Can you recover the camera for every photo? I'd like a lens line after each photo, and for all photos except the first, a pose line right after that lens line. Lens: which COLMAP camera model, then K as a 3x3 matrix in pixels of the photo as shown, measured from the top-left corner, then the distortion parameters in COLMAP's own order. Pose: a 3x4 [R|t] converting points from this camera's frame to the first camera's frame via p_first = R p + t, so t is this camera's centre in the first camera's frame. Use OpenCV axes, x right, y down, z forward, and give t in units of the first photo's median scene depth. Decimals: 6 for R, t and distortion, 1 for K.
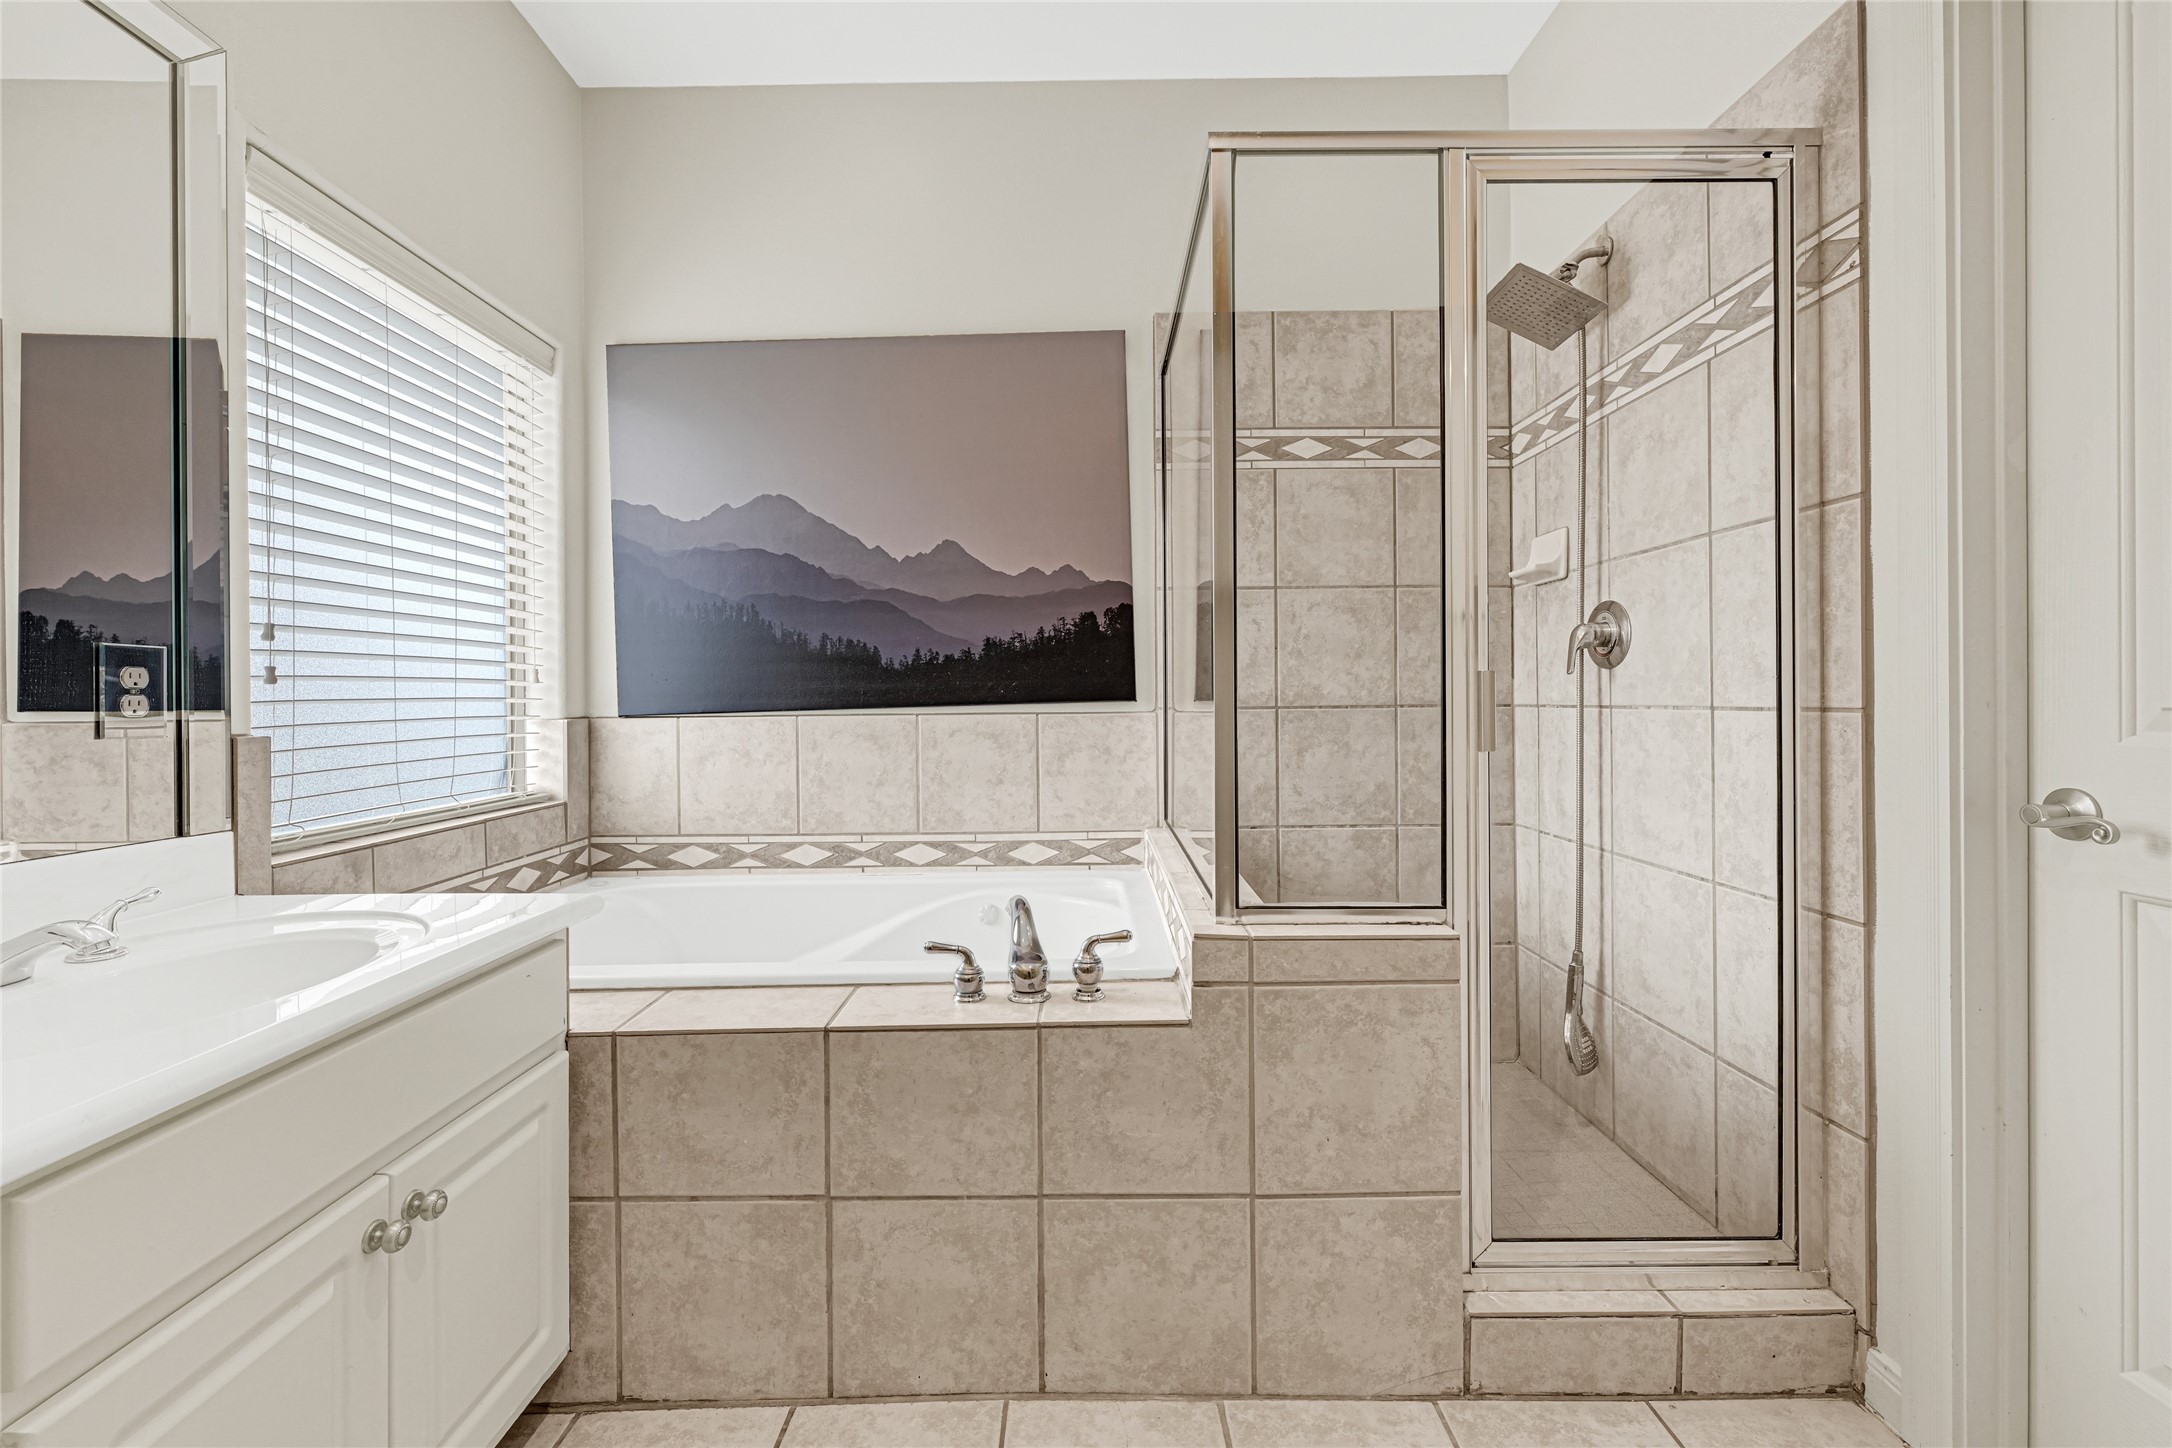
lens RADIAL K [[881.3, 0, 1075.9], [0, 881.3, 697.3], [0, 0, 1]] dist [-0.001023, -0.000091]
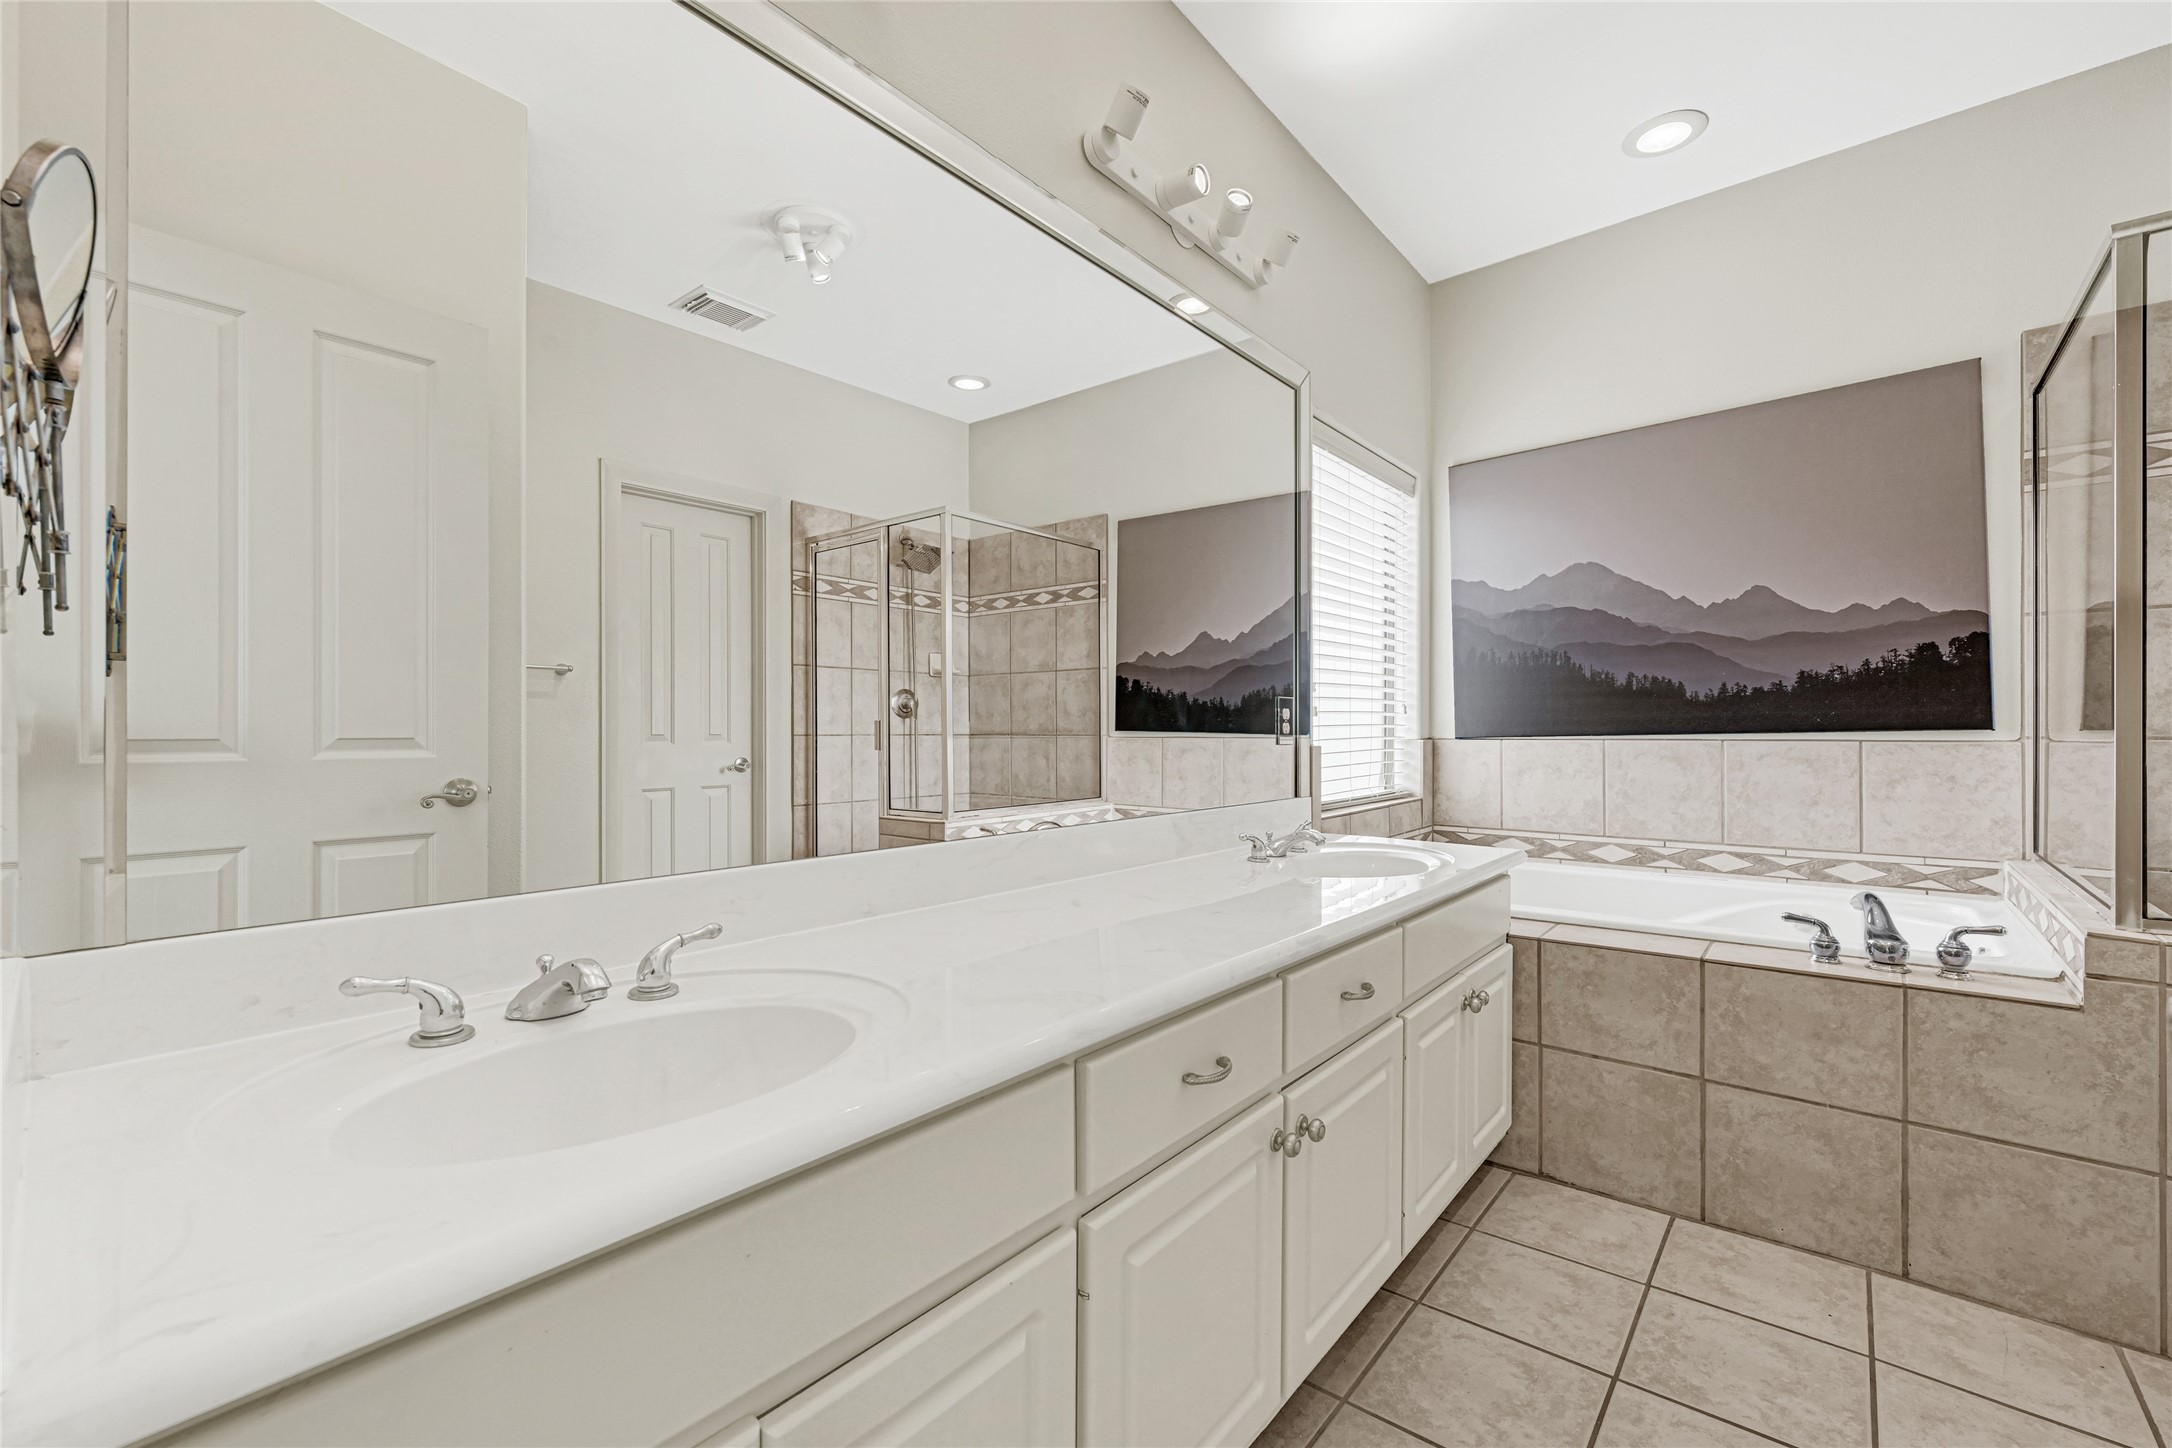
lens RADIAL K [[894.5, 0, 1088.5], [0, 894.5, 727.3], [0, 0, 1]] dist [-0.000123, 0.000008]
pose [[0.769531, 0.005658, -0.638584, -0.117441], [-0.002893, 0.999981, 0.005374, -0.001879], [0.638603, -0.002288, 0.769533, -0.685923]]
